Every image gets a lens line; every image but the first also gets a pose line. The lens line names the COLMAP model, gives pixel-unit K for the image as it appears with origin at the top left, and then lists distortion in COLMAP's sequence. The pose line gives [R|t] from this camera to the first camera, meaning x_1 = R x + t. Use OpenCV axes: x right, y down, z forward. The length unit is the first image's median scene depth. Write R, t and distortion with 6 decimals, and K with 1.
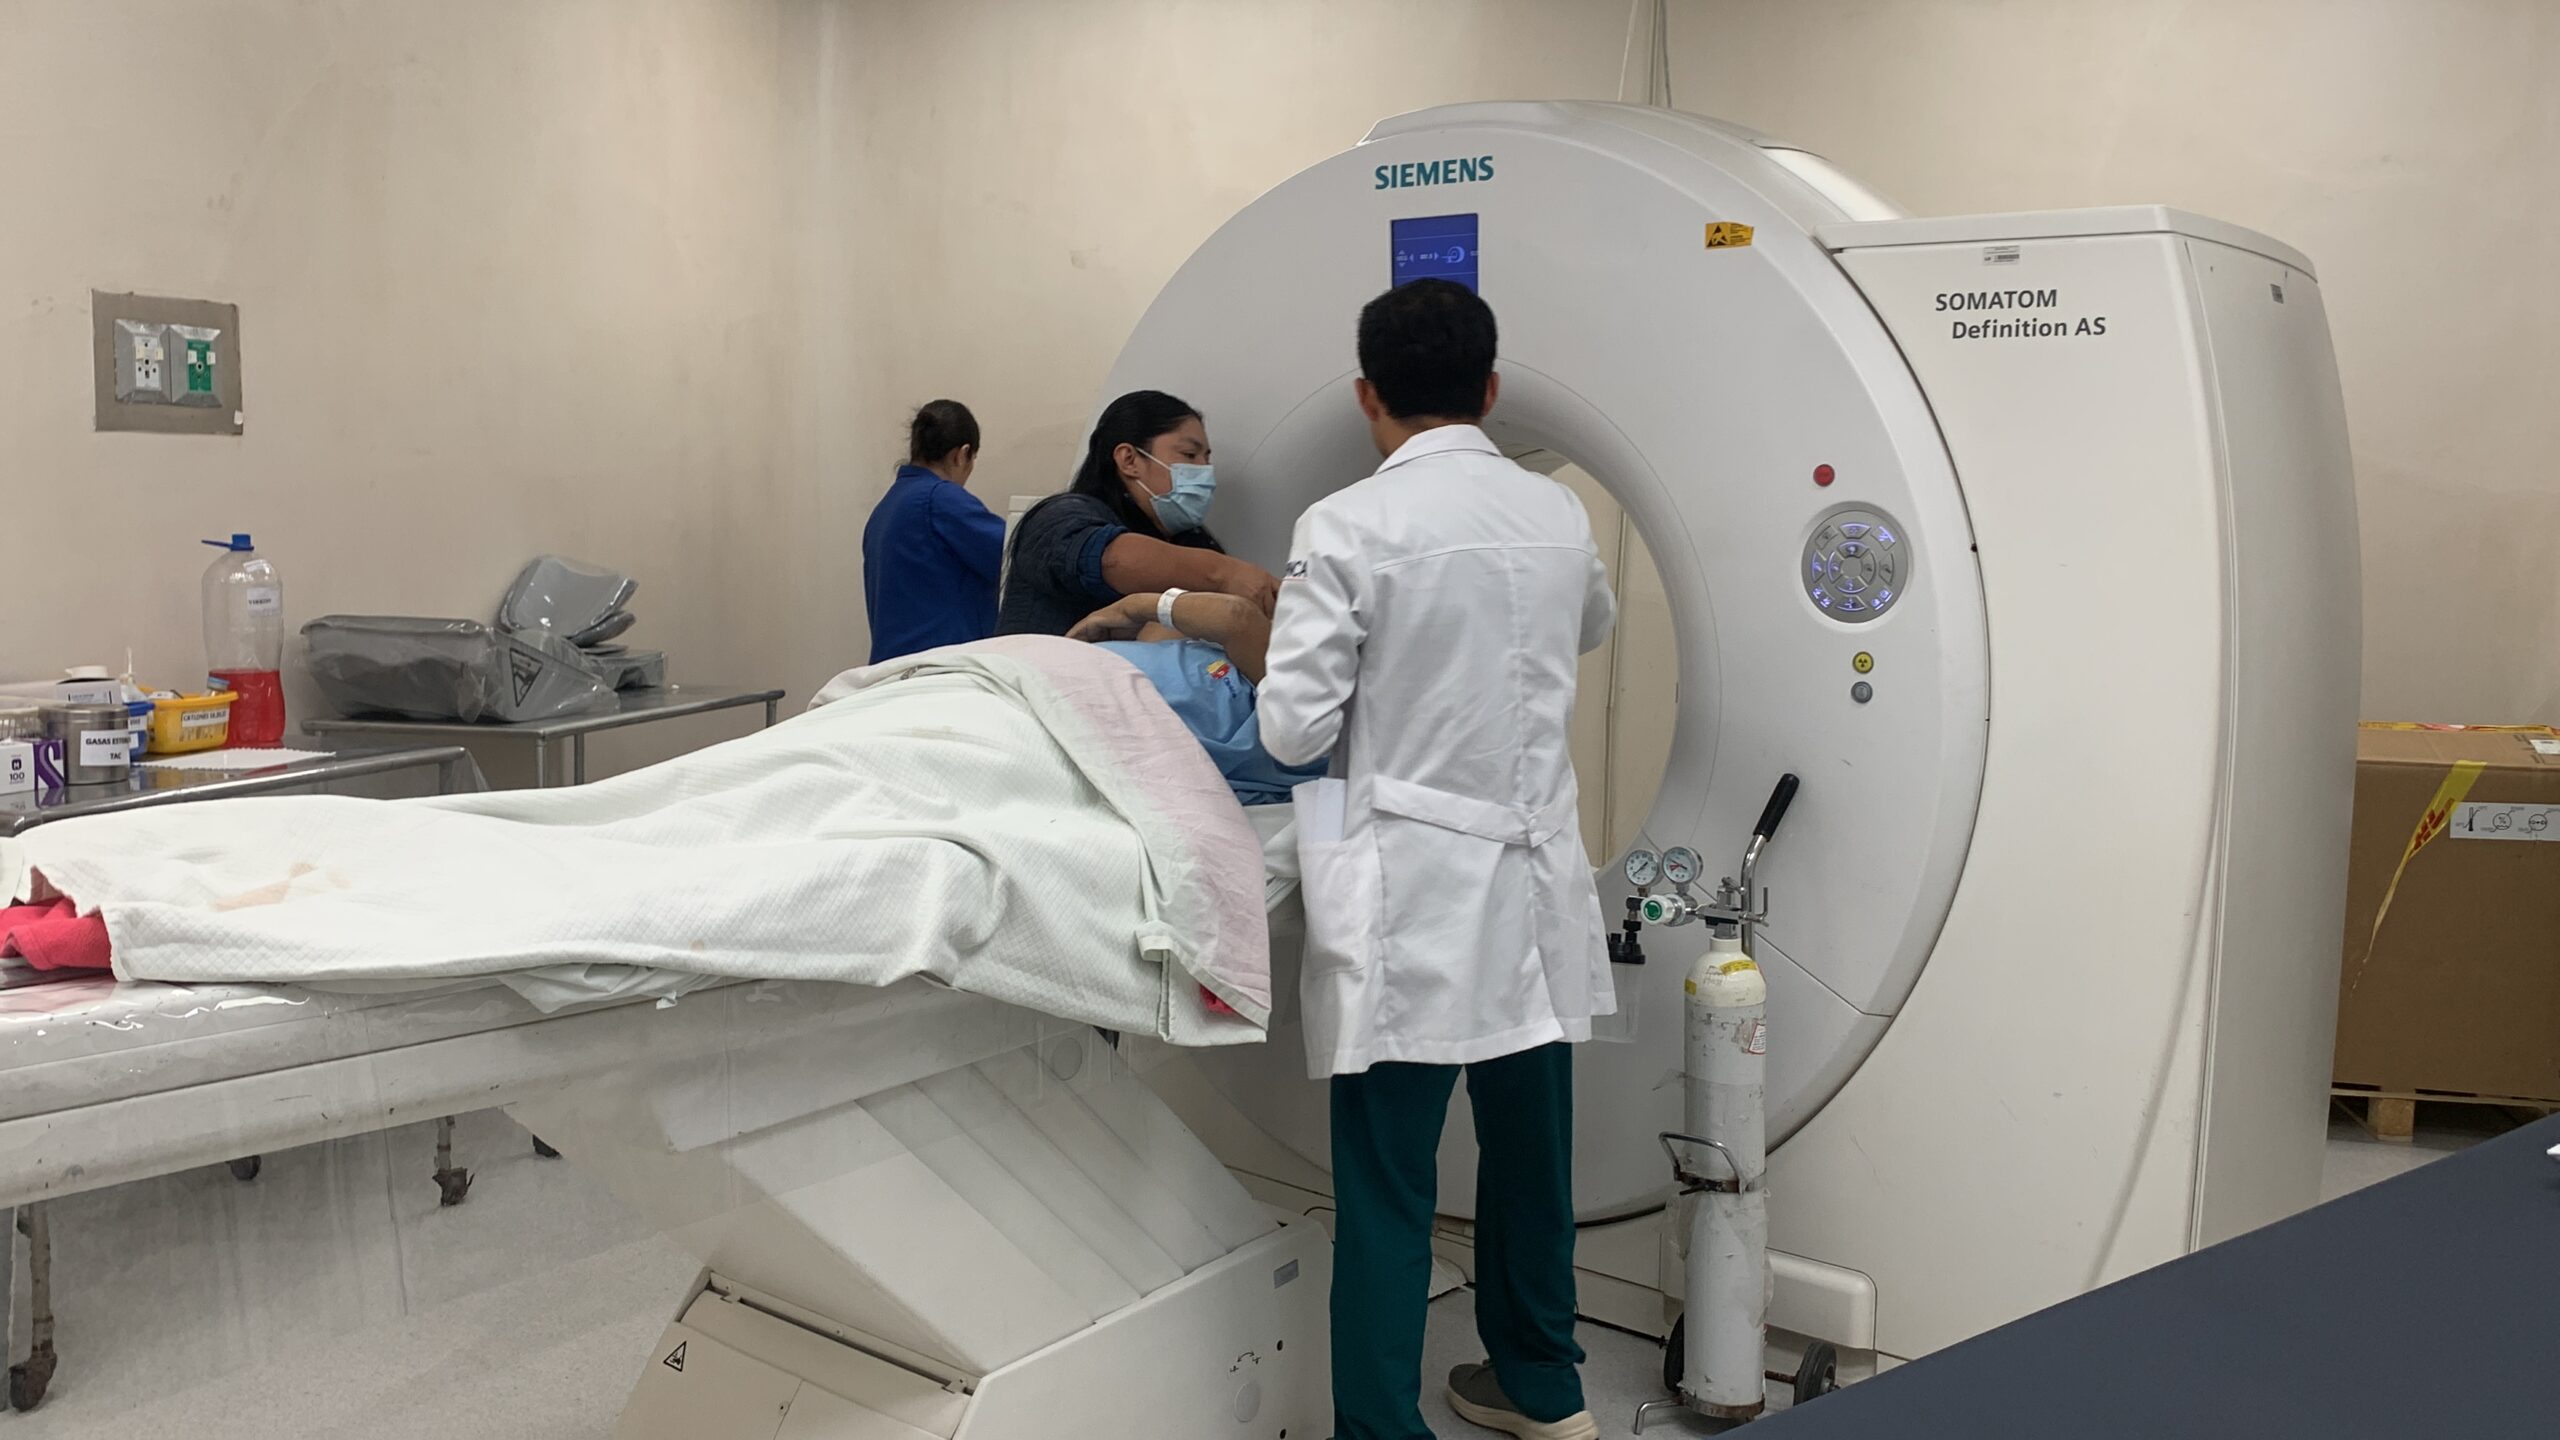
lens RADIAL K [[2291.2, 0, 1280.0], [0, 2291.2, 720.0], [0, 0, 1]] dist [0.005155, -0.000367]
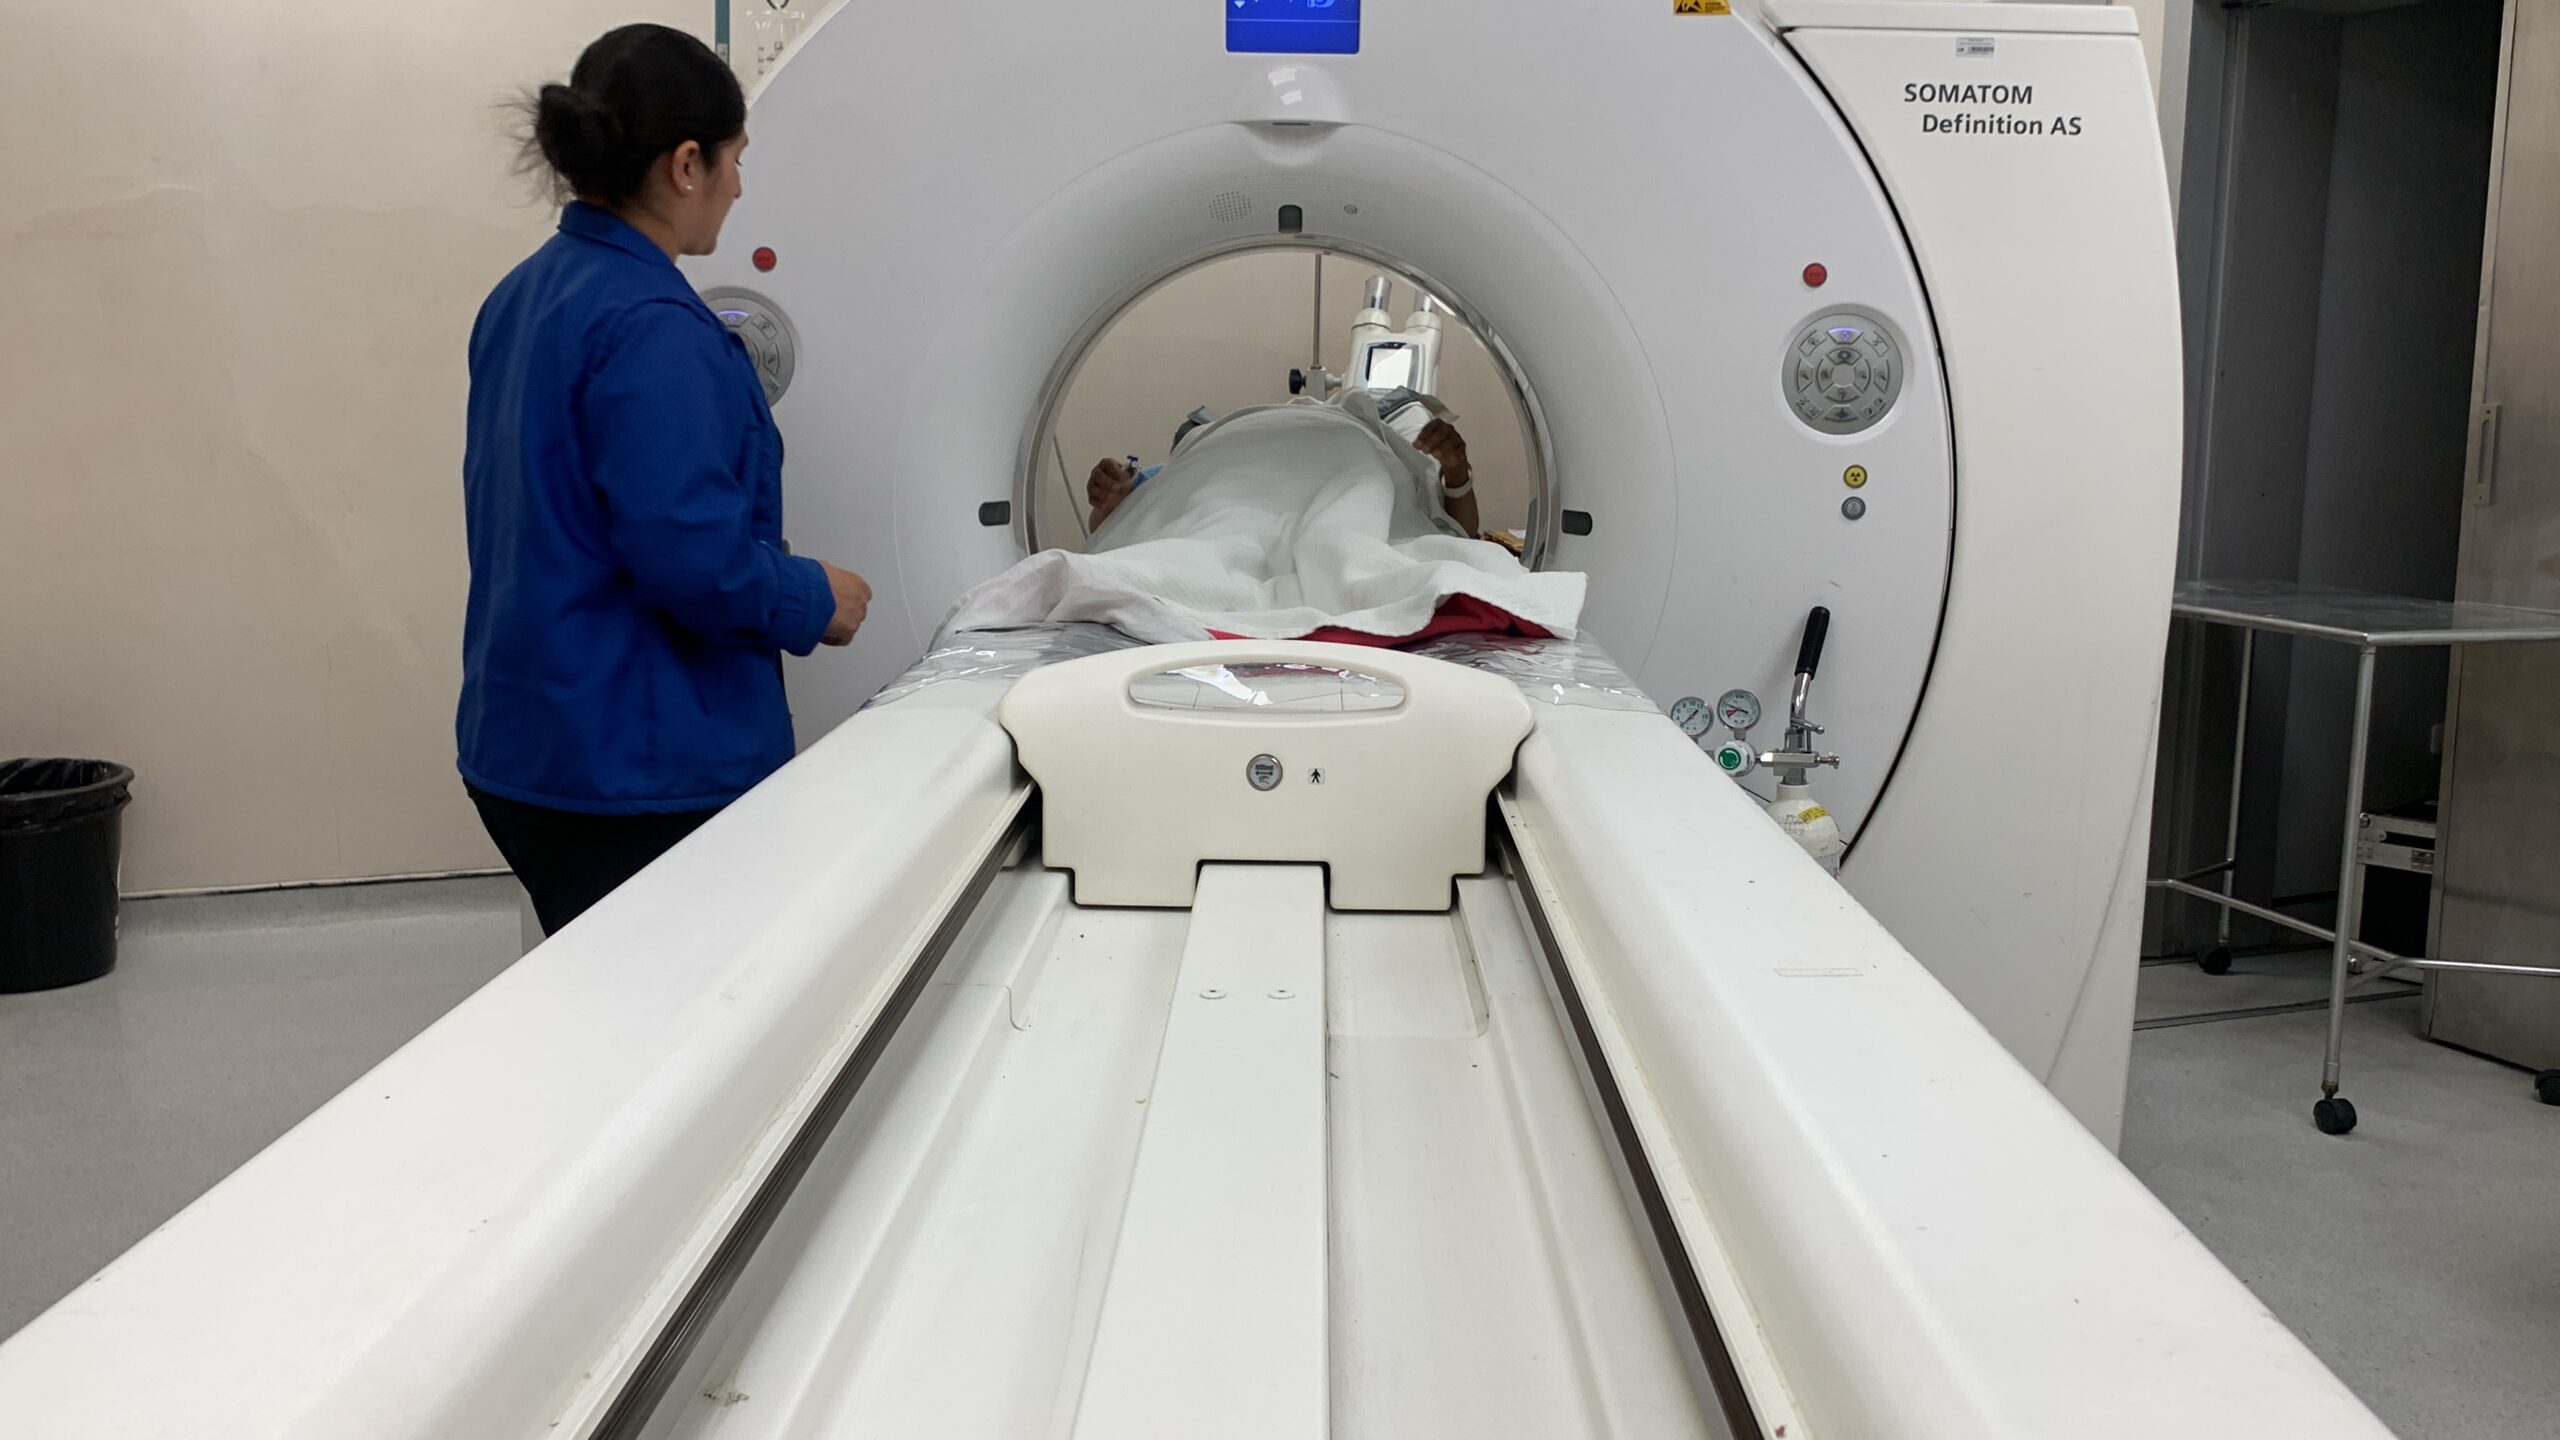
lens RADIAL K [[2291.2, 0, 1280.0], [0, 2291.2, 720.0], [0, 0, 1]] dist [0.005155, -0.000367]
pose [[0.757788, -0.107494, 0.643585, -0.563132], [0.065391, 0.993882, 0.089007, -0.025767], [-0.649215, -0.025363, 0.760182, 0.449632]]
